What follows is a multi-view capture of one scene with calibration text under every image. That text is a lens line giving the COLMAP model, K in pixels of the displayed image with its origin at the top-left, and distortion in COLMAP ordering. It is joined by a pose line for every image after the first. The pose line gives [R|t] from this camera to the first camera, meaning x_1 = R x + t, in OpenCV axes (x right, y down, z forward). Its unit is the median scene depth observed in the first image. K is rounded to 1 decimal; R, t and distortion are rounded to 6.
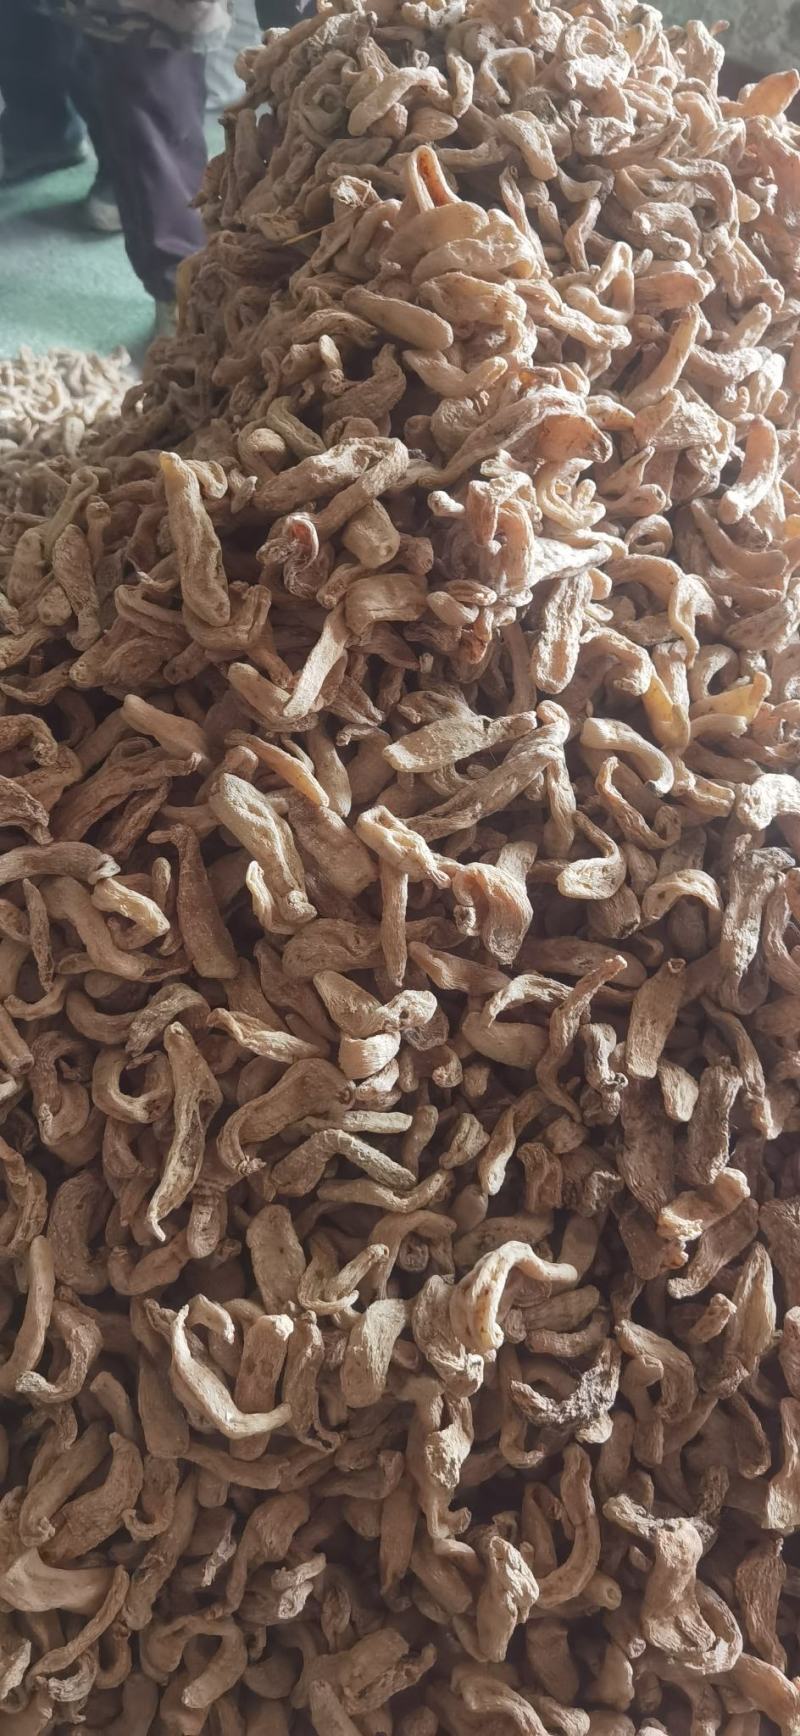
lens RADIAL K [[1457.3, 0, 390.5], [0, 1457.3, 869.2], [0, 0, 1]] dist [-0.014602, 0.068679]
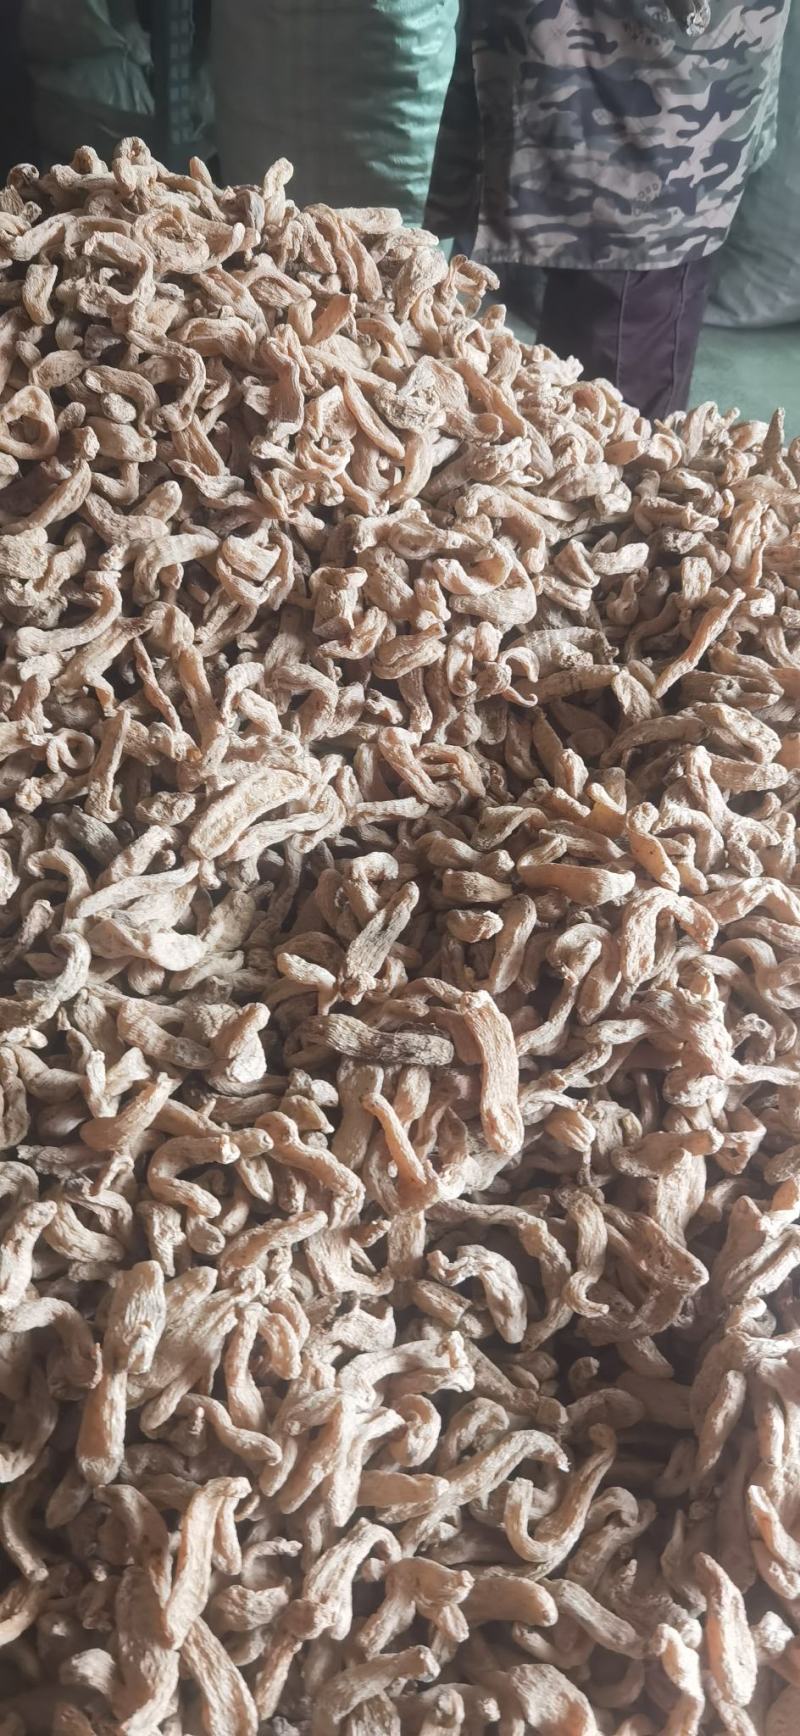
lens RADIAL K [[1457.3, 0, 411.6], [0, 1457.3, 859.0], [0, 0, 1]] dist [-0.014602, 0.068679]
pose [[0.825716, 0.368116, -0.427415, 1.132632], [-0.416981, 0.908624, -0.022997, -0.232613], [0.379894, 0.197213, 0.903763, 0.222329]]
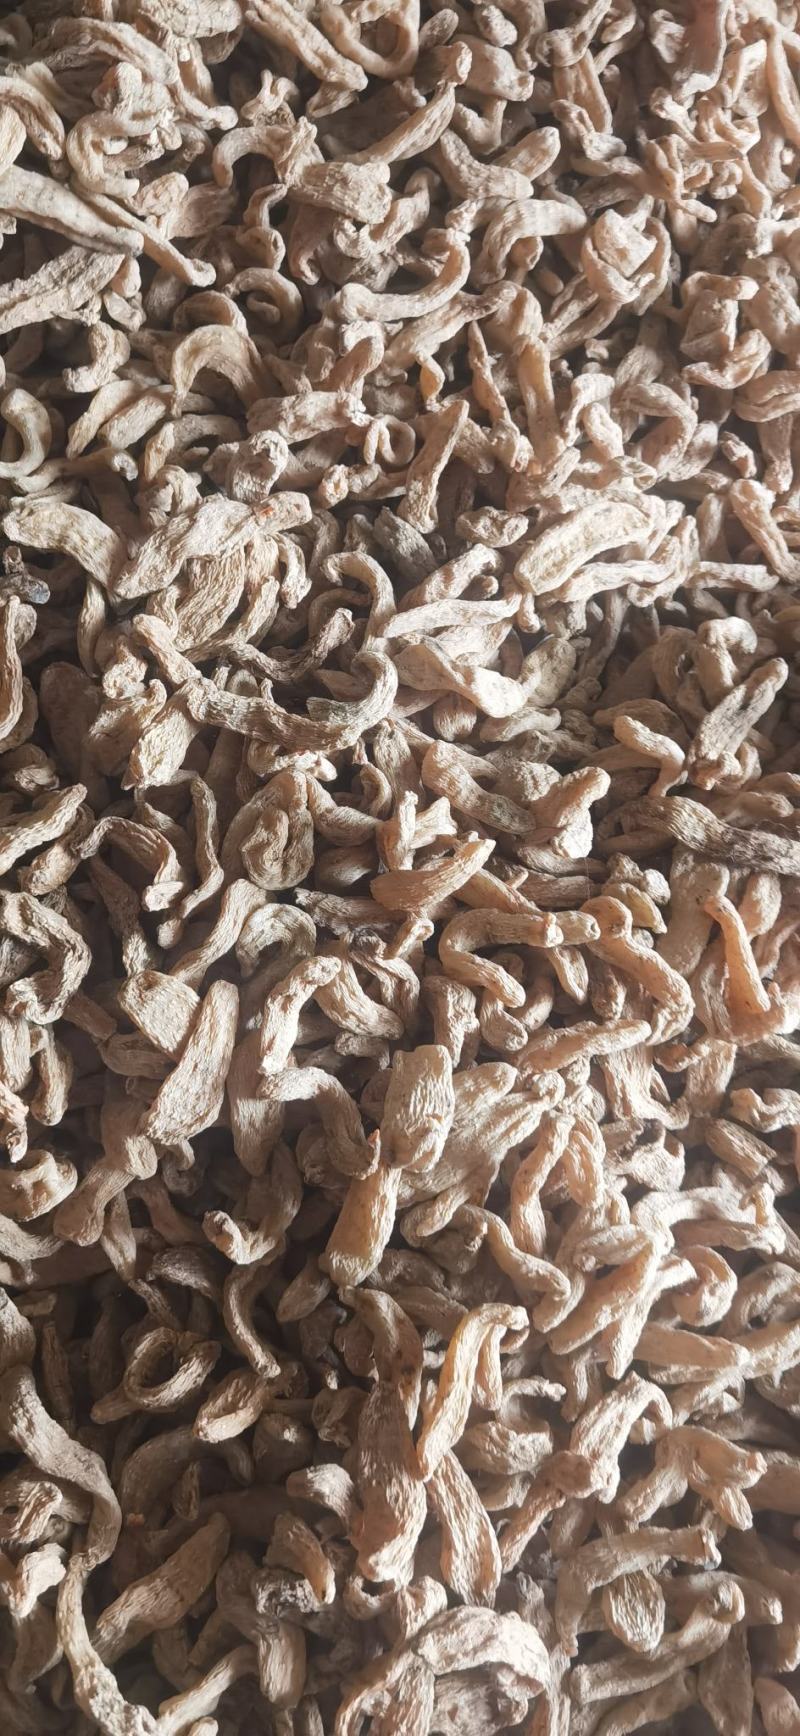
lens RADIAL K [[1457.3, 0, 418.6], [0, 1457.3, 863.5], [0, 0, 1]] dist [-0.014602, 0.068679]
pose [[0.736893, 0.544134, -0.401131, 0.930669], [-0.555844, 0.825421, 0.098577, -0.093298], [0.384741, 0.150326, 0.910701, 0.320410]]
